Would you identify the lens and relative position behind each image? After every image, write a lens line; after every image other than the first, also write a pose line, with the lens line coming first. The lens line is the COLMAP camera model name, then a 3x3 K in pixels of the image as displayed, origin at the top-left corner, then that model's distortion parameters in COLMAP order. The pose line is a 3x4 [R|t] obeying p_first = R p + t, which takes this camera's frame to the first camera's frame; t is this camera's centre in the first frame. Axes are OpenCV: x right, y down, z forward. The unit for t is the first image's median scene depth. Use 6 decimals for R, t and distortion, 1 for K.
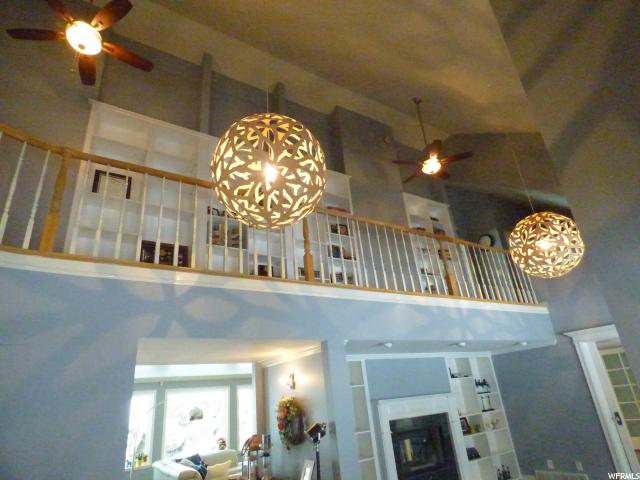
lens RADIAL K [[375.5, 0, 320.0], [0, 375.5, 240.0], [0, 0, 1]] dist [-0.000752, -0.000411]
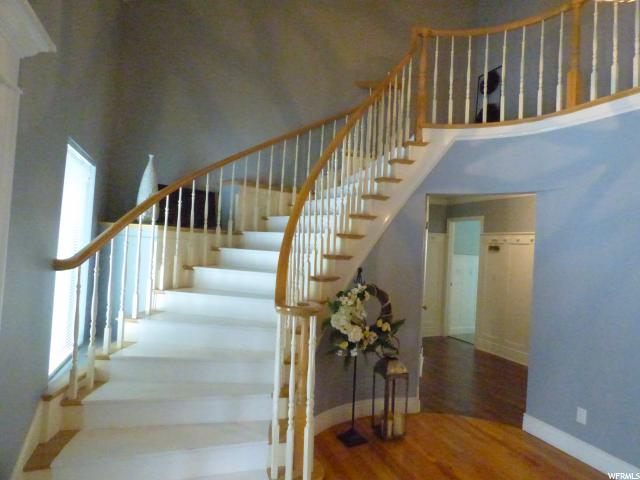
lens RADIAL K [[375.5, 0, 320.0], [0, 375.5, 240.0], [0, 0, 1]] dist [-0.000752, -0.000411]
pose [[-0.193491, 0.064456, -0.978982, 0.541690], [0.356846, 0.934120, -0.009027, 0.144375], [0.913905, -0.351093, -0.203745, 0.411817]]
